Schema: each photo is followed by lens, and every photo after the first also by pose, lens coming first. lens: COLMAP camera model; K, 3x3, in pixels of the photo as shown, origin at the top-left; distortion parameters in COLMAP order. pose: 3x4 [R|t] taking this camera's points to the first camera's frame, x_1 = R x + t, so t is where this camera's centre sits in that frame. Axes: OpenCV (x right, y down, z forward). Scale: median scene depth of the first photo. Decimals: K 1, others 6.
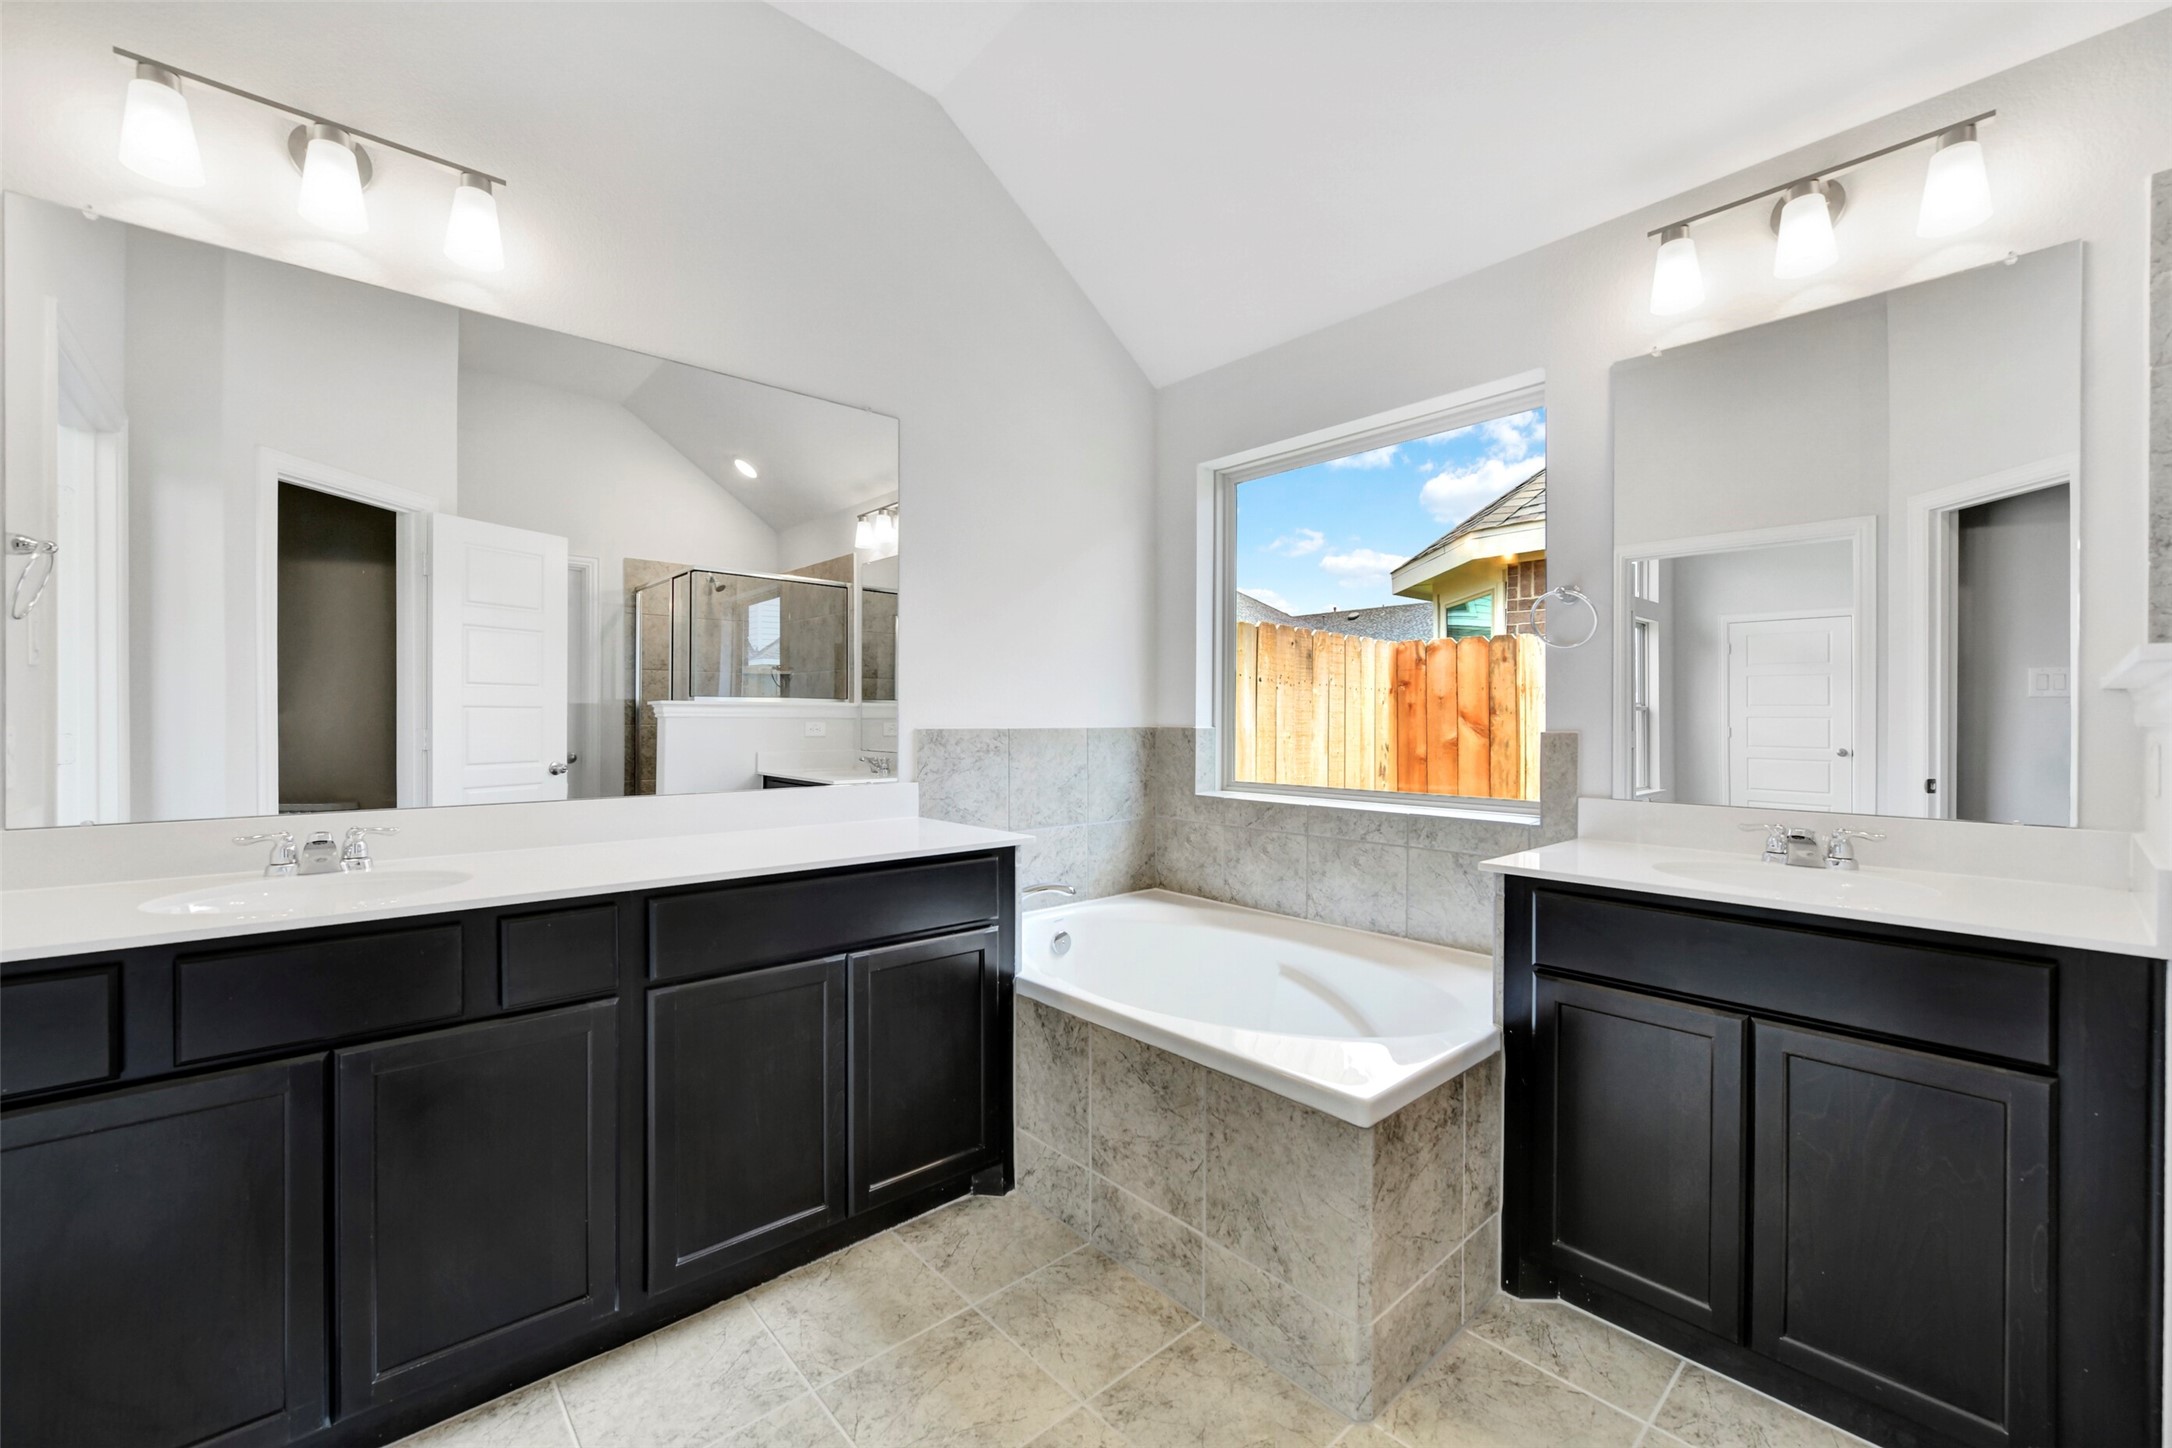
lens RADIAL K [[865.4, 0, 1072.0], [0, 865.4, 719.0], [0, 0, 1]] dist [-0.010168, 0.000043]
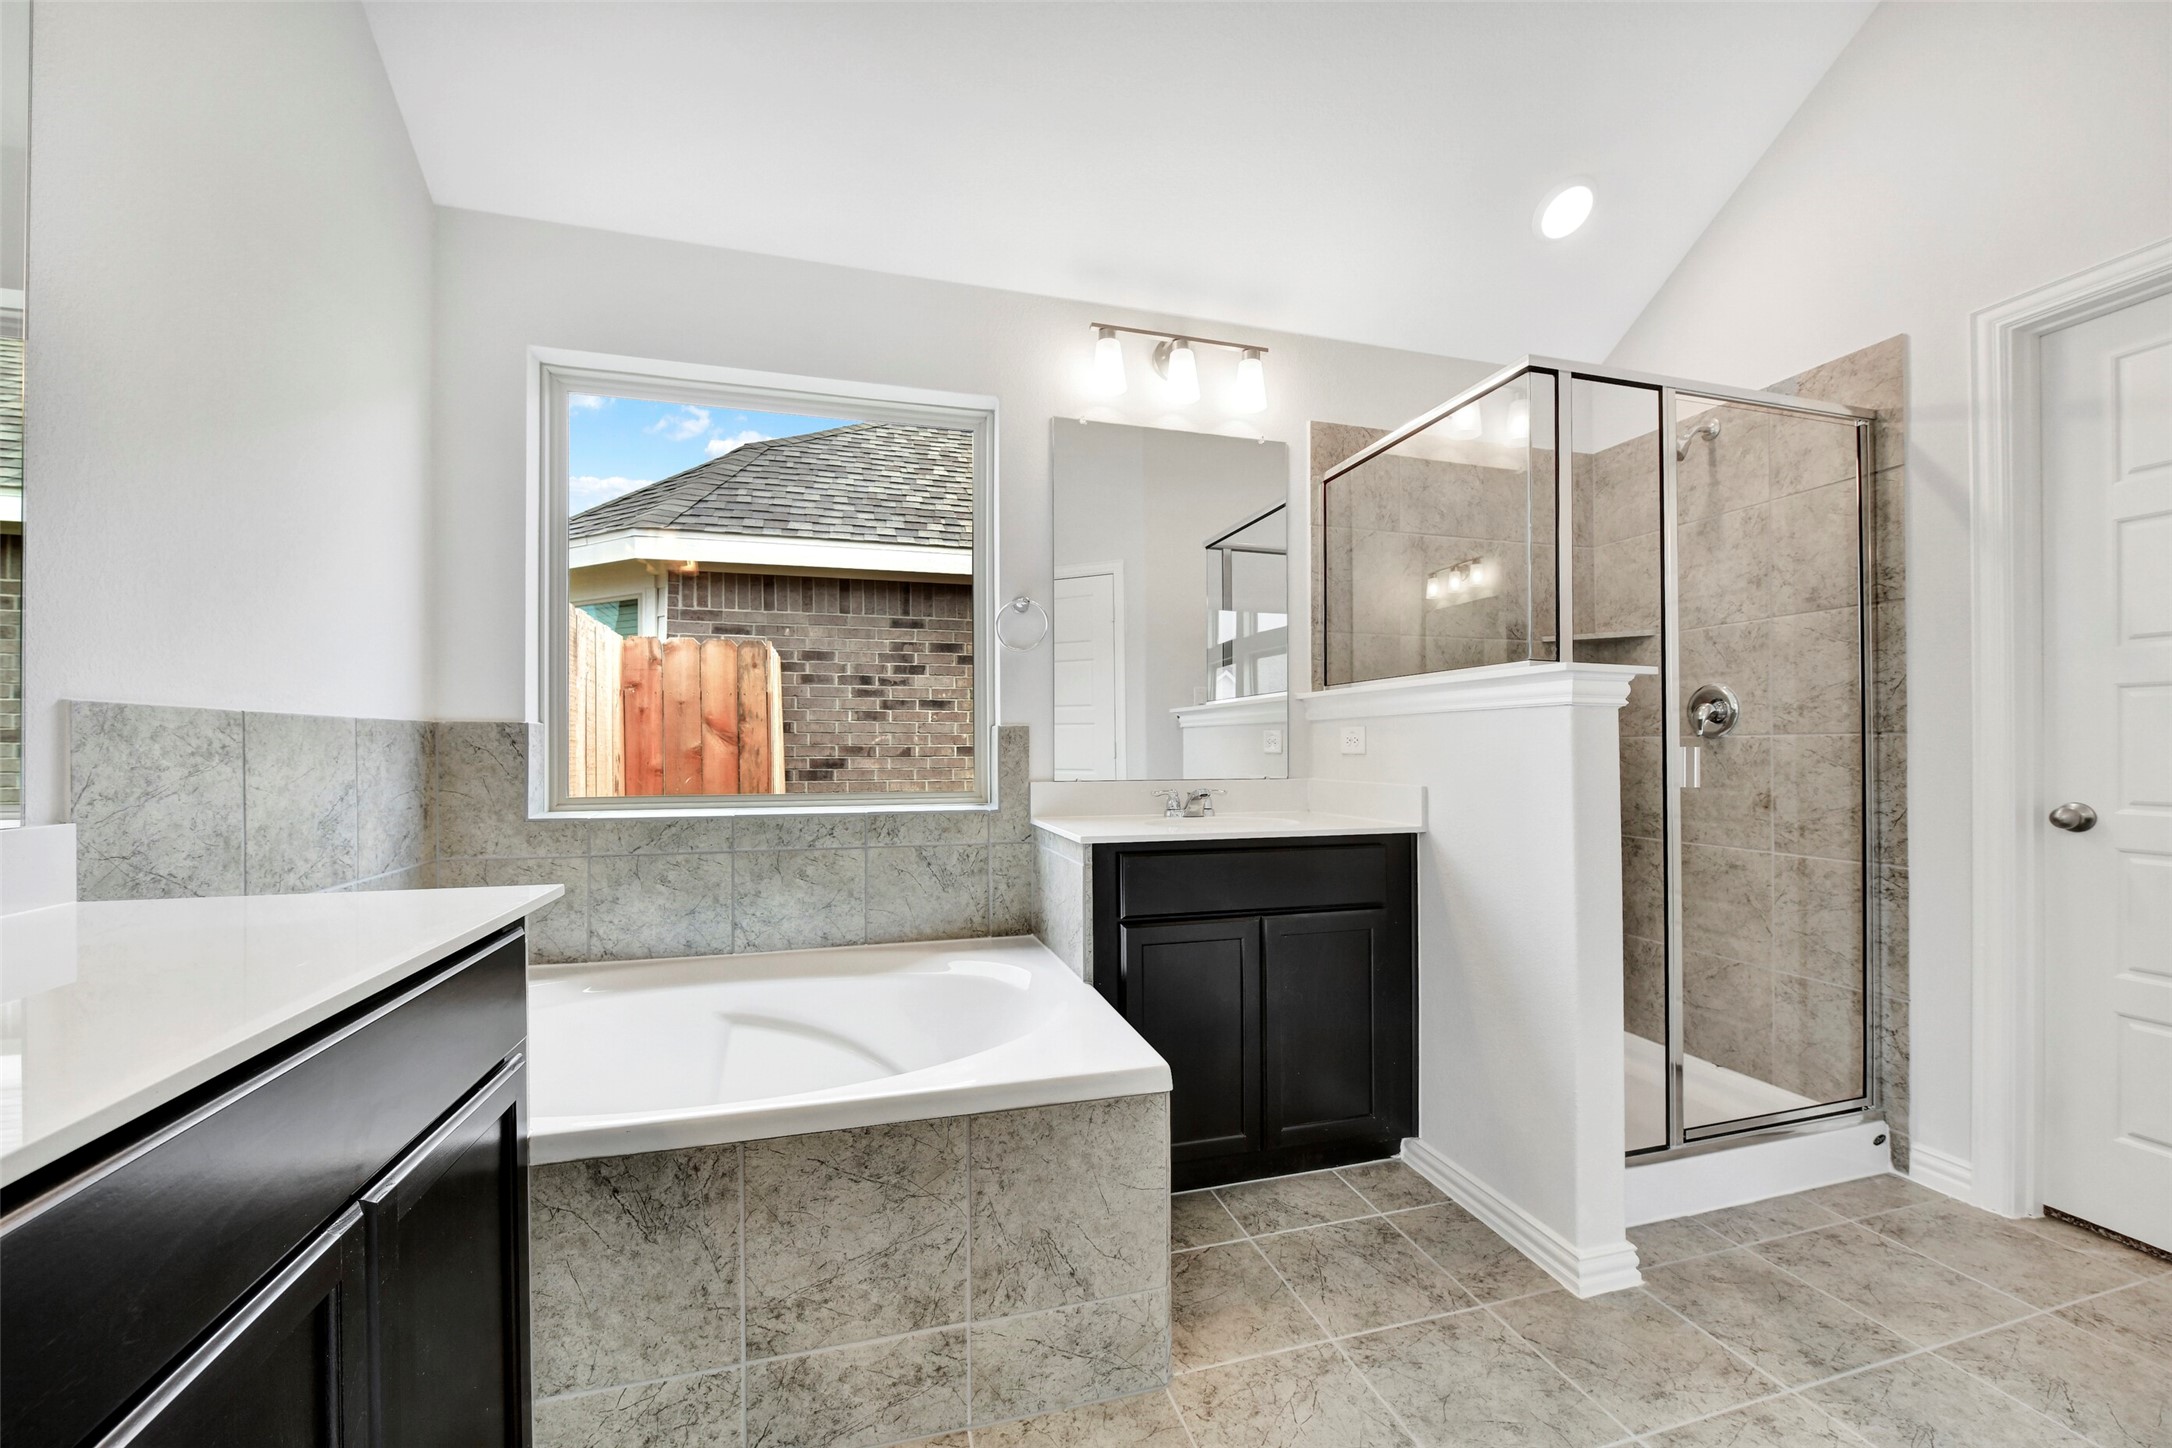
lens RADIAL K [[865.4, 0, 1092.3], [0, 865.4, 741.2], [0, 0, 1]] dist [-0.010168, 0.000043]
pose [[0.427393, 0.004421, 0.904055, -0.382759], [0.000983, 0.999985, -0.005355, 0.038744], [-0.904066, 0.003177, 0.427382, 0.390597]]
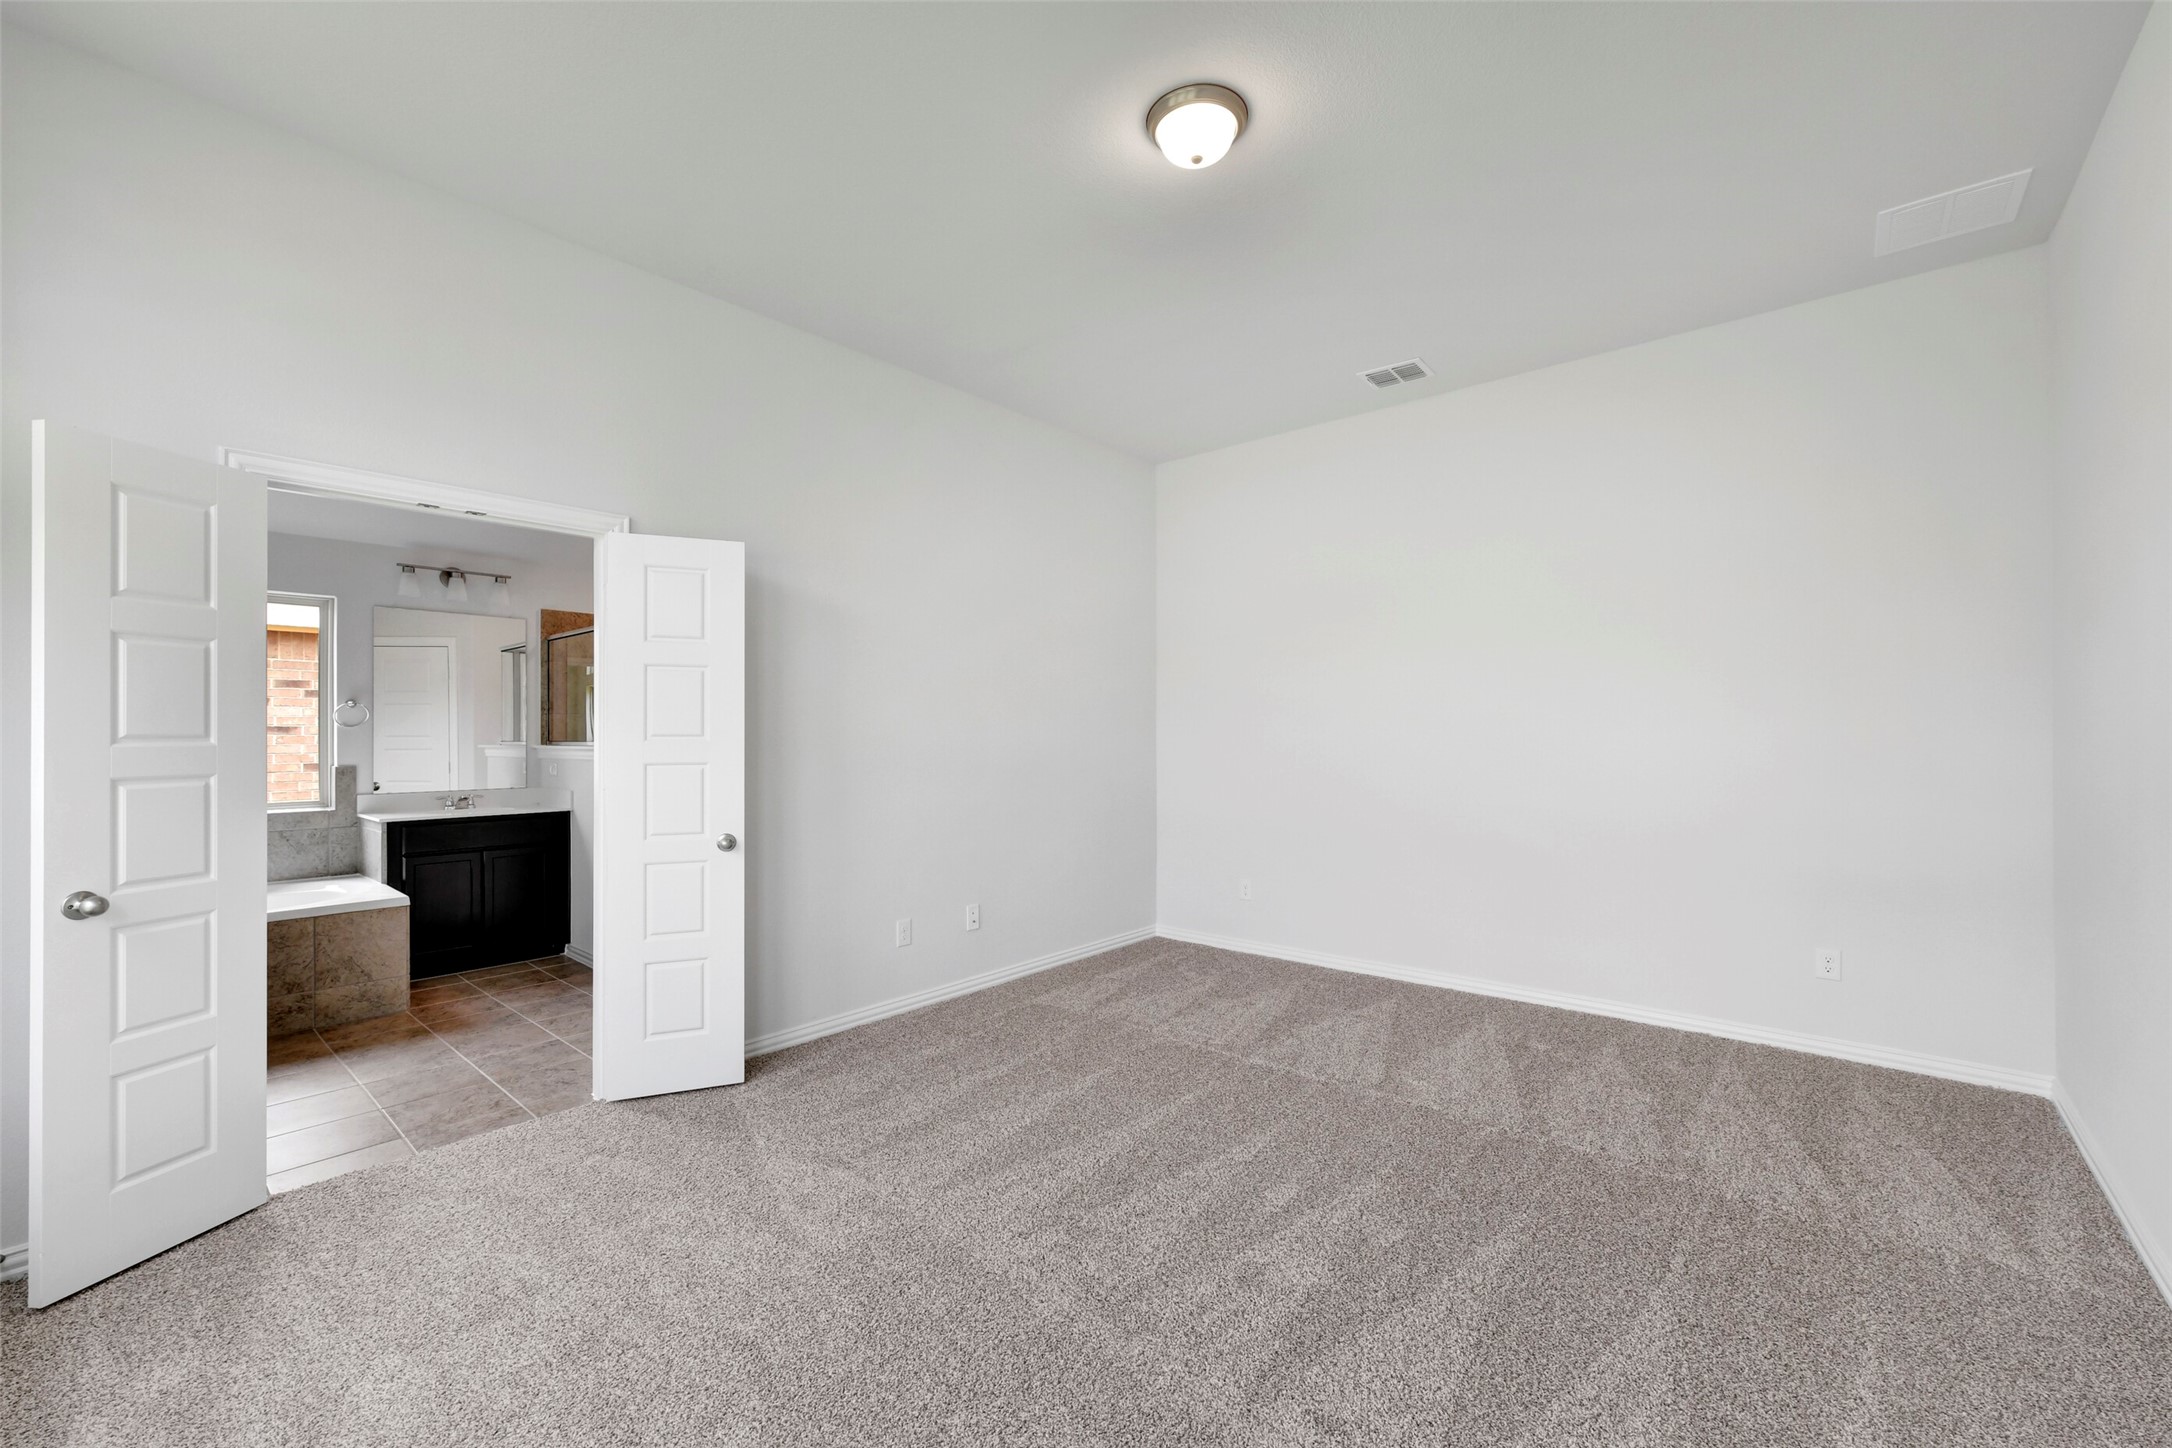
lens RADIAL K [[865.4, 0, 1108.9], [0, 865.4, 730.5], [0, 0, 1]] dist [-0.010168, 0.000043]
pose [[-0.160941, 0.006284, 0.986944, -1.753412], [-0.002017, 0.999976, -0.006696, -0.060324], [-0.986962, -0.003069, -0.160925, -0.517768]]
